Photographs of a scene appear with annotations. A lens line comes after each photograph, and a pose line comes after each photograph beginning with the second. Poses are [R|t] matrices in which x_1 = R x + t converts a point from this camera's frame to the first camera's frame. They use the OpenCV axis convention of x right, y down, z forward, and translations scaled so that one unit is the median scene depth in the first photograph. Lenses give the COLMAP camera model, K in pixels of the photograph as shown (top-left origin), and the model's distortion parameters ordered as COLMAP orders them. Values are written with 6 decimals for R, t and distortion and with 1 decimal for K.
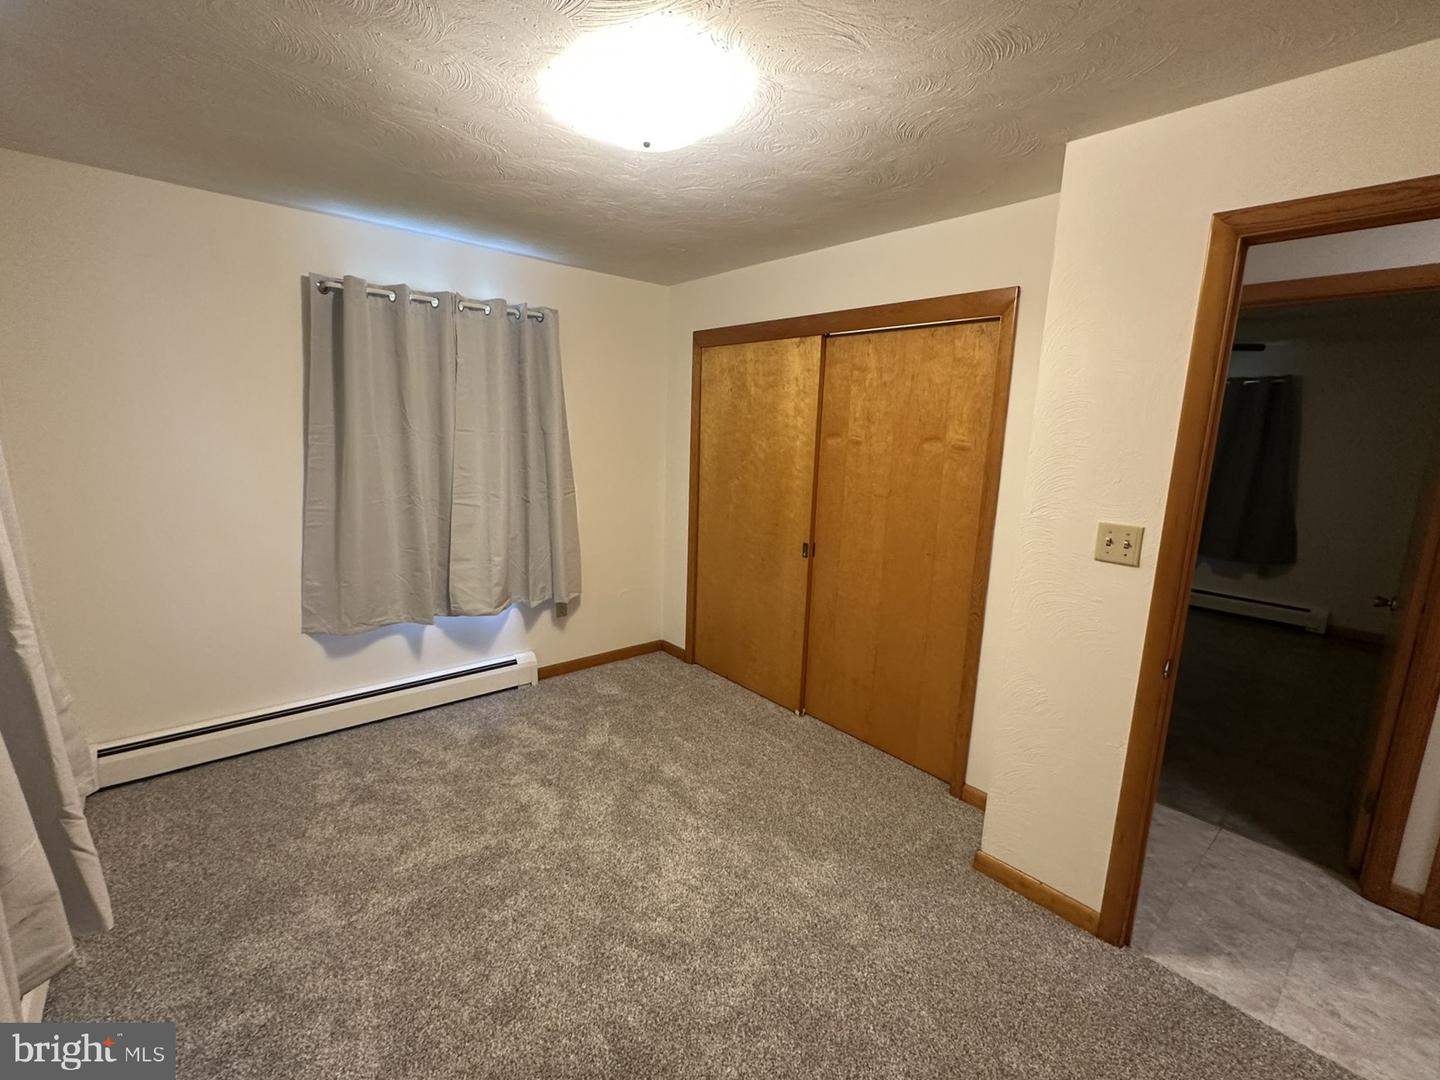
lens RADIAL K [[641.6, 0, 720.0], [0, 641.6, 540.0], [0, 0, 1]] dist [-0.001738, 0.000044]
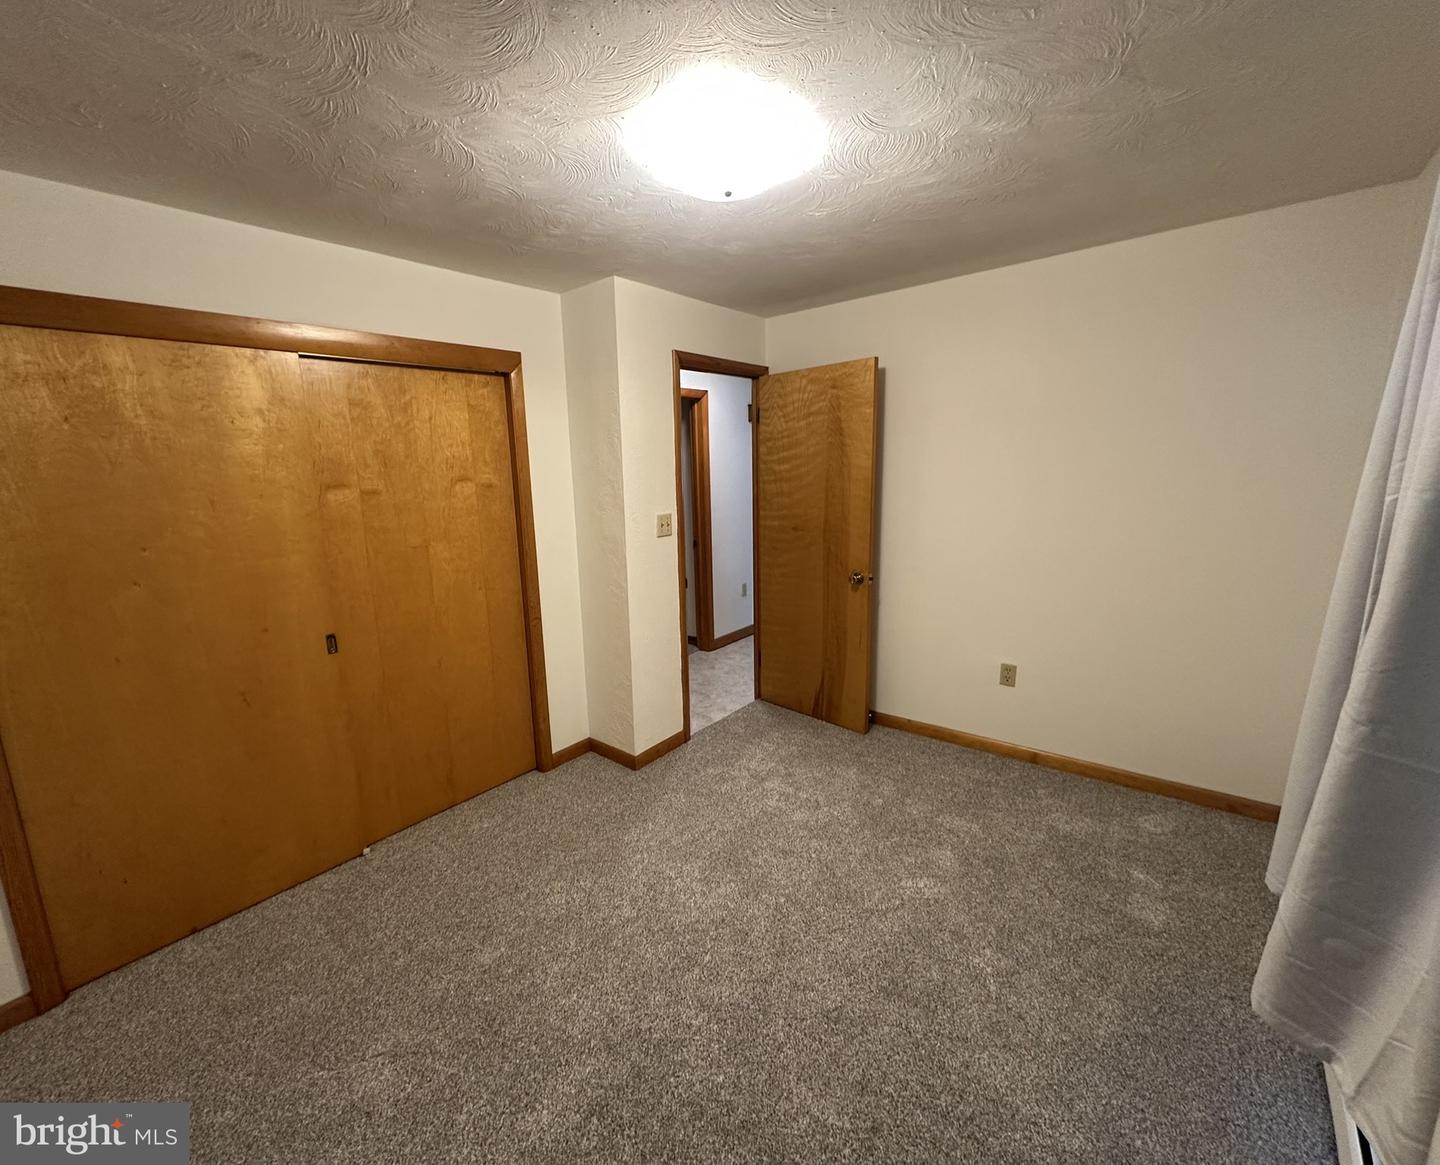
lens RADIAL K [[612.1, 0, 720.0], [0, 612.1, 582.5], [0, 0, 1]] dist [0.001419, 0.000182]
pose [[-0.188547, -0.215636, 0.958098, -0.731474], [0.202848, 0.946006, 0.252833, -0.164942], [-0.960886, 0.242019, -0.134625, 0.763806]]
